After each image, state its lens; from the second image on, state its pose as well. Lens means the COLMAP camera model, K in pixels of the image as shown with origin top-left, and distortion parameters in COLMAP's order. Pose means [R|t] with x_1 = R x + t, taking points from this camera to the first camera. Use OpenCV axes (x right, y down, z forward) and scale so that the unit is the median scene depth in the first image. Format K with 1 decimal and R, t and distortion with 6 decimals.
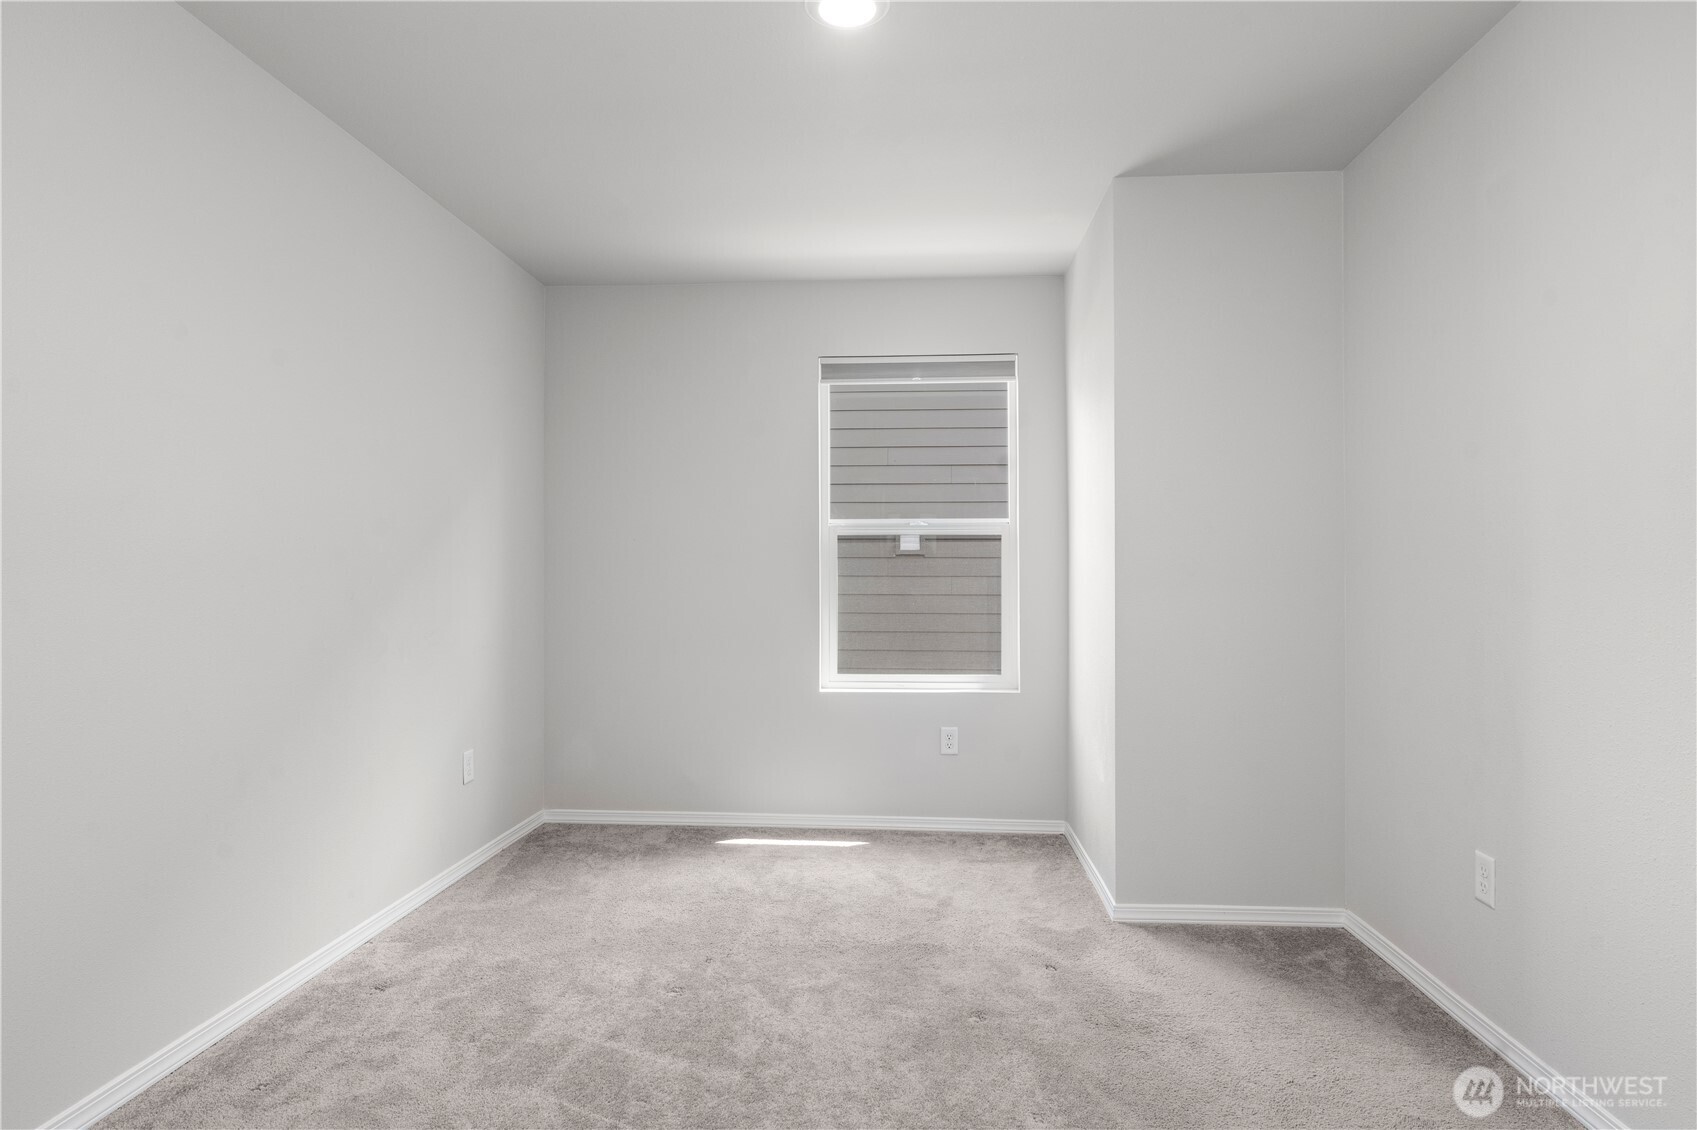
lens RADIAL K [[922.4, 0, 849.4], [0, 922.4, 577.6], [0, 0, 1]] dist [0.009538, -0.003419]
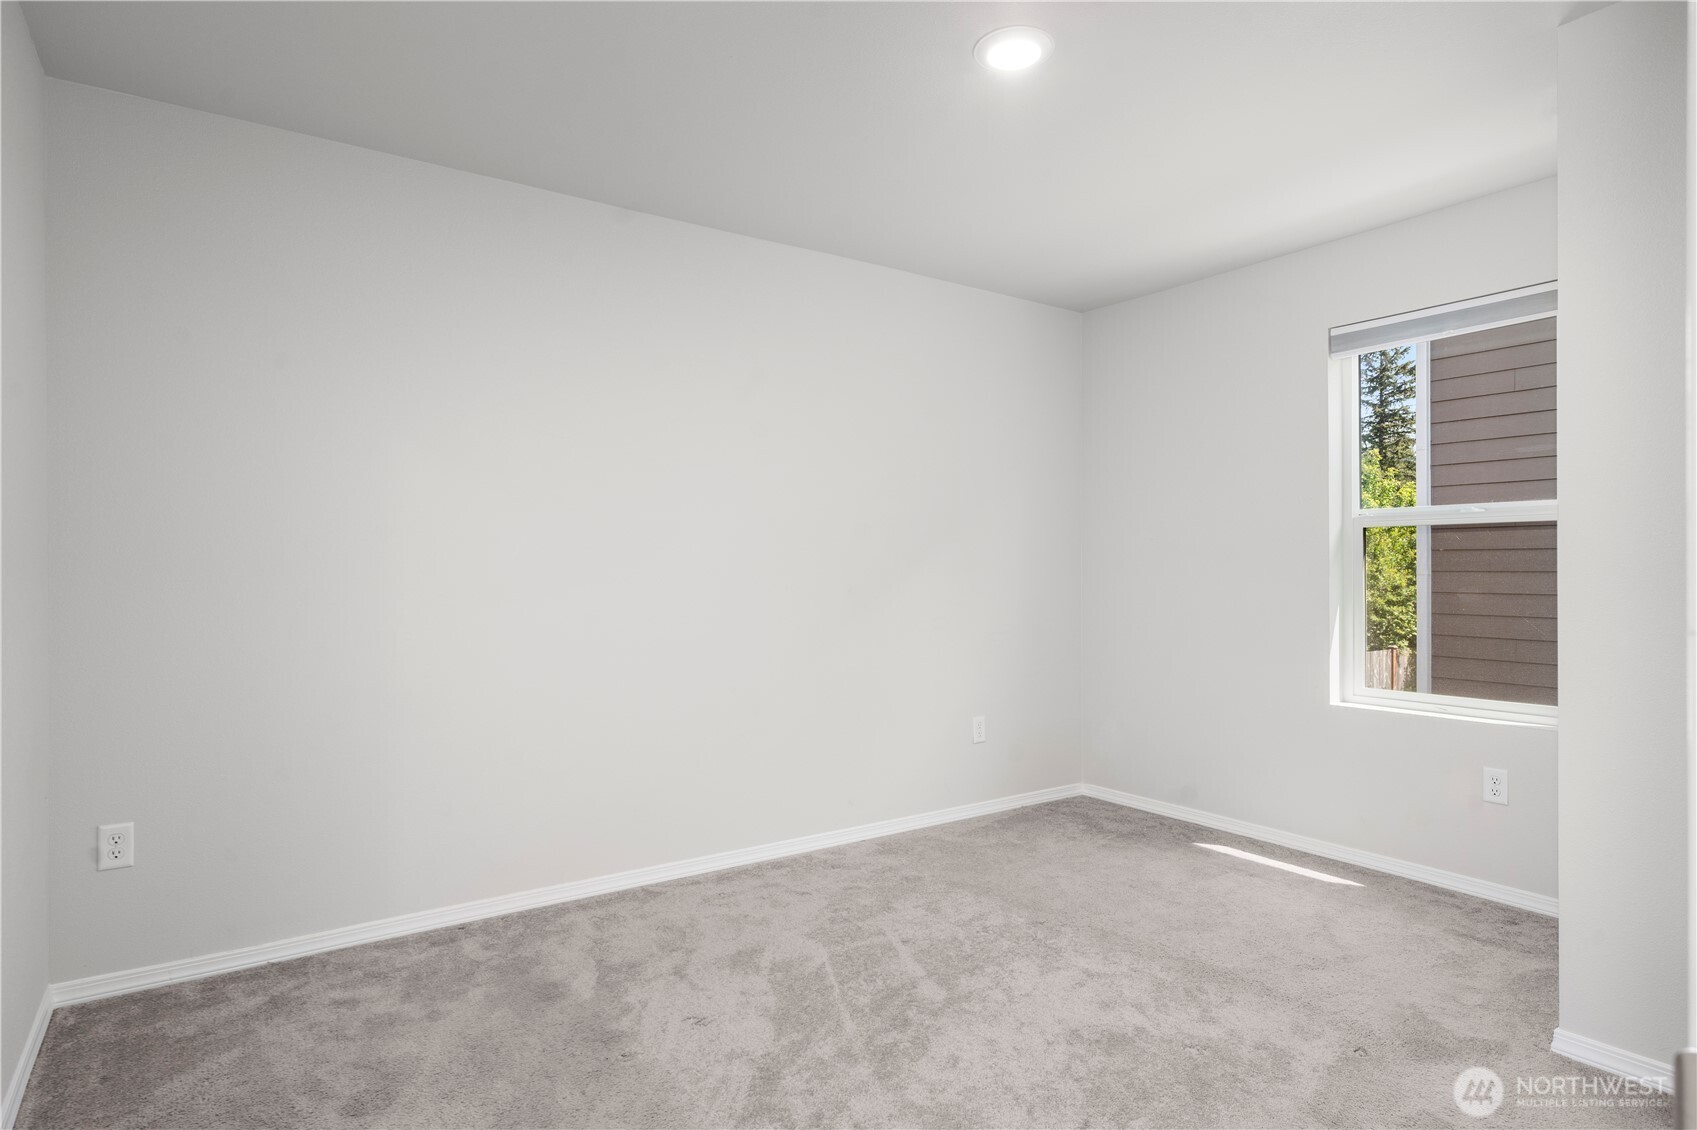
lens RADIAL K [[922.4, 0, 850.2], [0, 922.4, 559.4], [0, 0, 1]] dist [0.009538, -0.003419]
pose [[0.634447, -0.010288, -0.772898, 0.419555], [-0.000574, 0.999905, -0.013781, -0.004738], [0.772966, 0.009187, 0.634381, 0.084876]]
